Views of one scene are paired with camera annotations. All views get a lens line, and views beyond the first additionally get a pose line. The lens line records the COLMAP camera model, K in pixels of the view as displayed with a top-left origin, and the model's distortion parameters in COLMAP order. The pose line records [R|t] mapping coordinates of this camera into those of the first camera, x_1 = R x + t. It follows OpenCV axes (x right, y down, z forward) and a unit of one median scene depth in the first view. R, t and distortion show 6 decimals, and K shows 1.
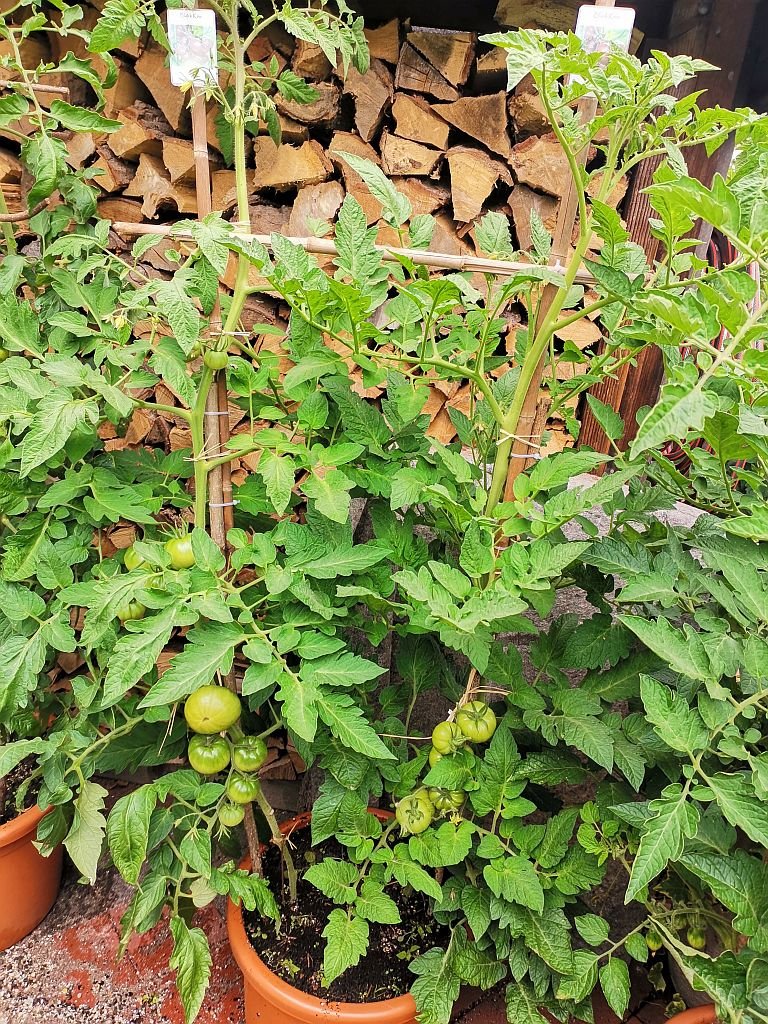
lens RADIAL K [[769.9, 0, 384.0], [0, 769.9, 512.0], [0, 0, 1]] dist [-0.001794, 0.001854]
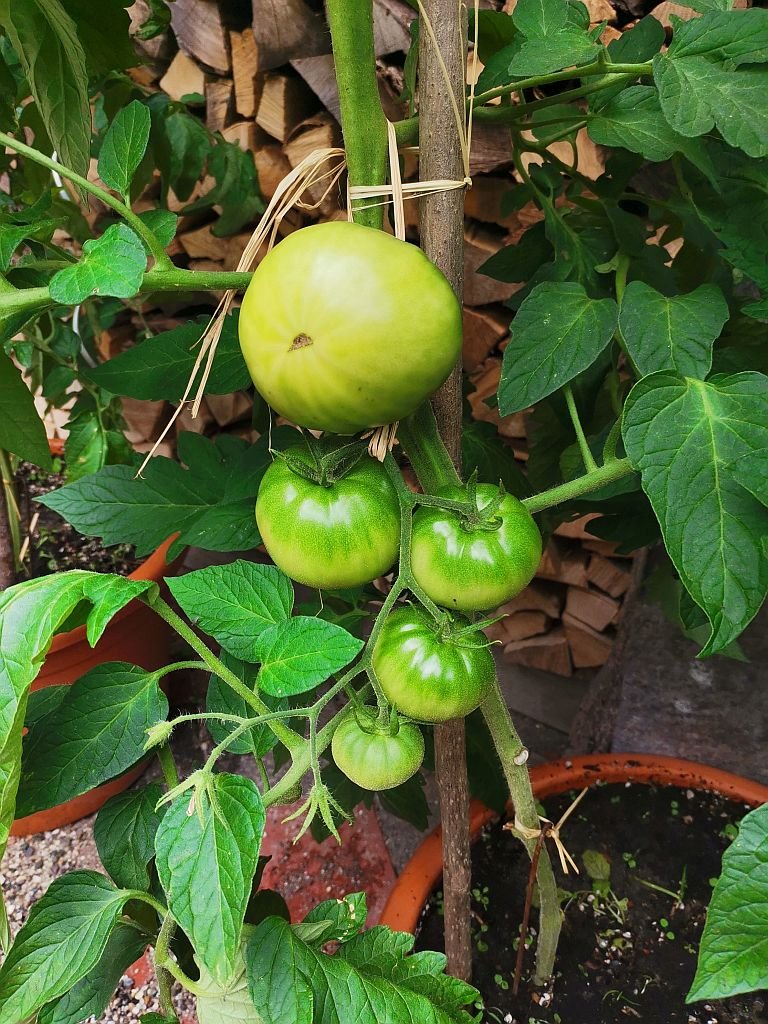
lens RADIAL K [[769.9, 0, 384.0], [0, 769.9, 512.0], [0, 0, 1]] dist [-0.001794, 0.001854]
pose [[0.925971, 0.165233, -0.339523, -0.100556], [-0.117128, 0.980510, 0.157737, 0.230575], [0.358969, -0.106292, 0.927277, 0.650803]]
